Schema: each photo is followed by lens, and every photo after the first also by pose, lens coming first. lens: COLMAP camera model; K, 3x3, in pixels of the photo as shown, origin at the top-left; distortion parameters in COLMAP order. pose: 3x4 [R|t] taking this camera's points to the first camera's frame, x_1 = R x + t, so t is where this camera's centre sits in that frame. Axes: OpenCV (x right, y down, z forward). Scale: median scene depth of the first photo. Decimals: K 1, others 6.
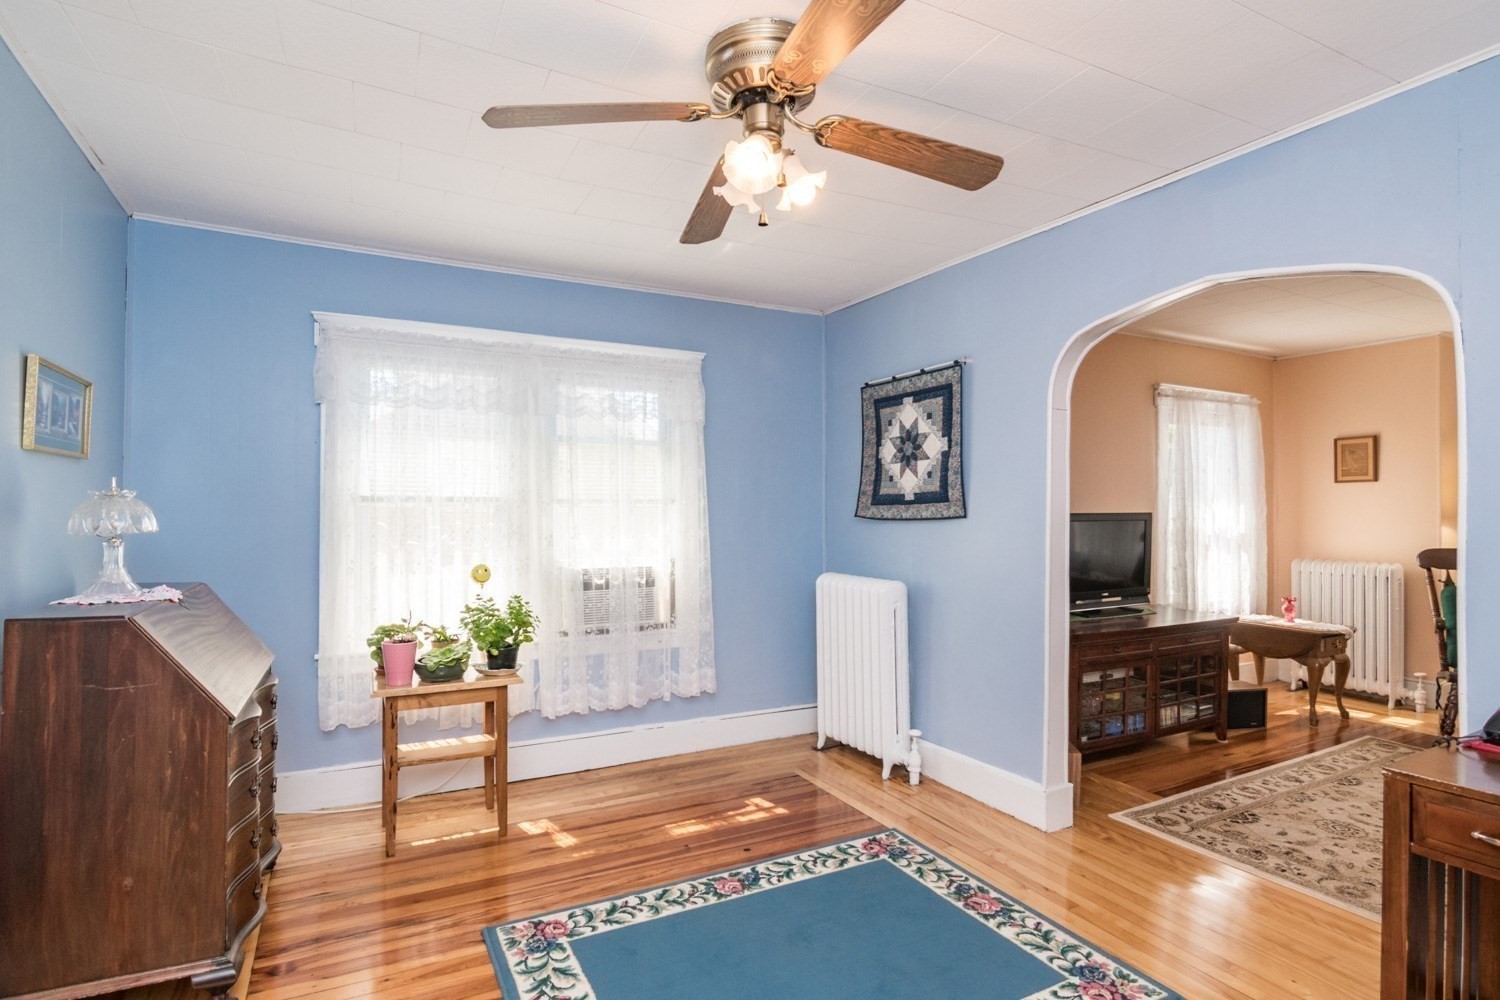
lens RADIAL K [[743.5, 0, 691.4], [0, 743.5, 495.3], [0, 0, 1]] dist [-0.002206, -0.000680]
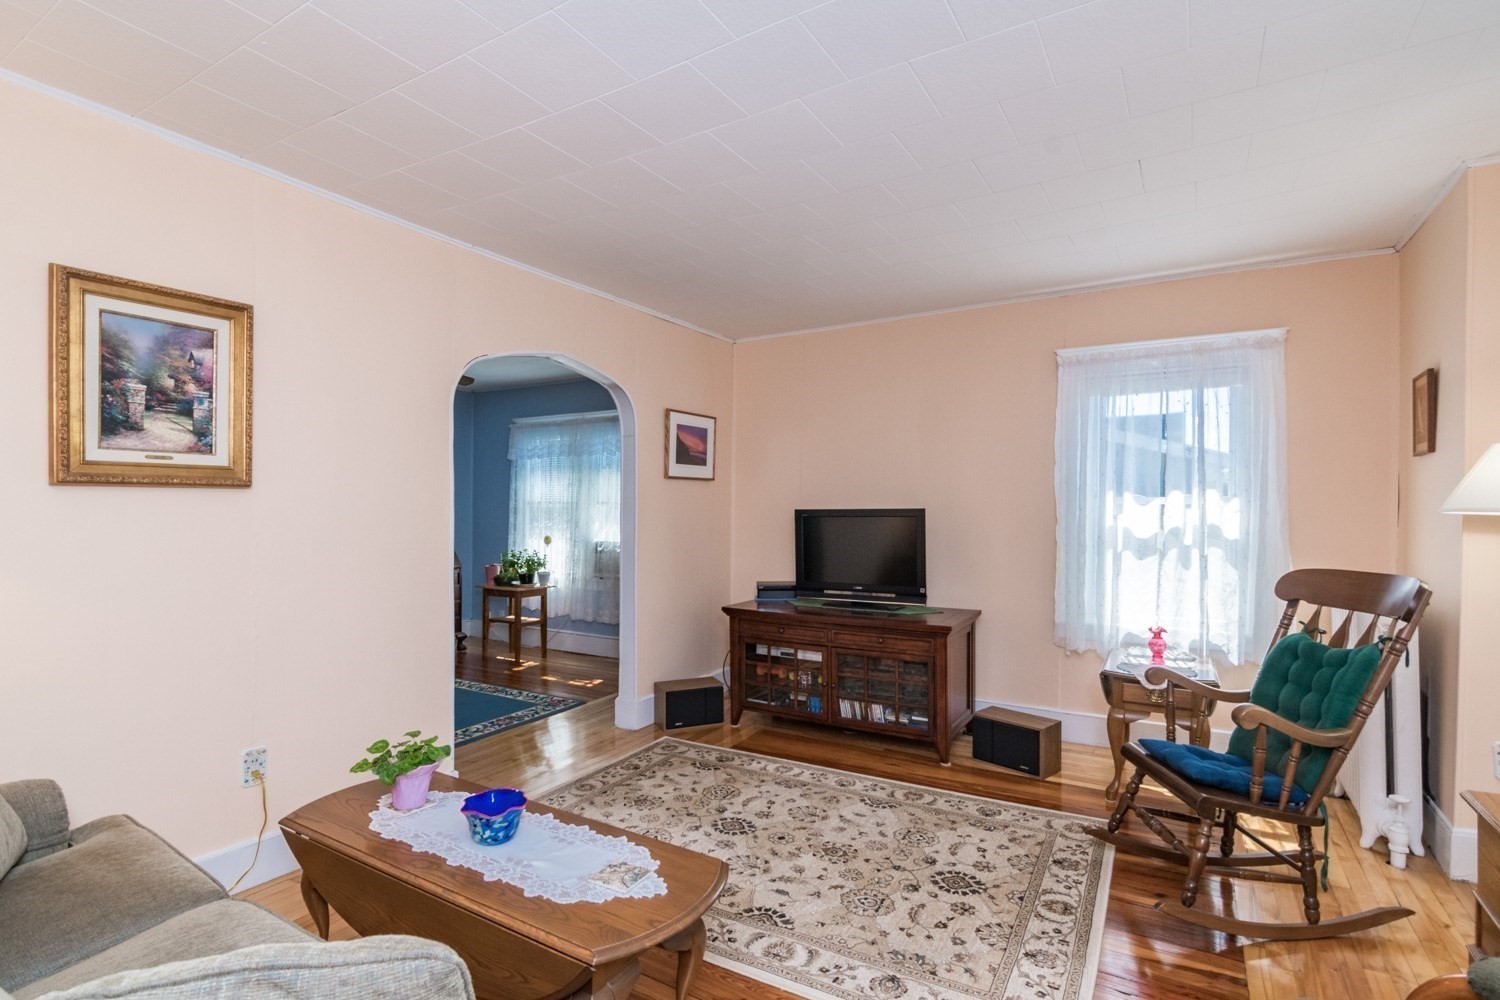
lens RADIAL K [[717.2, 0, 751.7], [0, 717.2, 515.6], [0, 0, 1]] dist [-0.002714, -0.000719]
pose [[0.535491, 0.002917, -0.844536, 1.662552], [0.001424, 0.999989, 0.004357, 0.036486], [0.844540, -0.003536, 0.535481, 0.443601]]
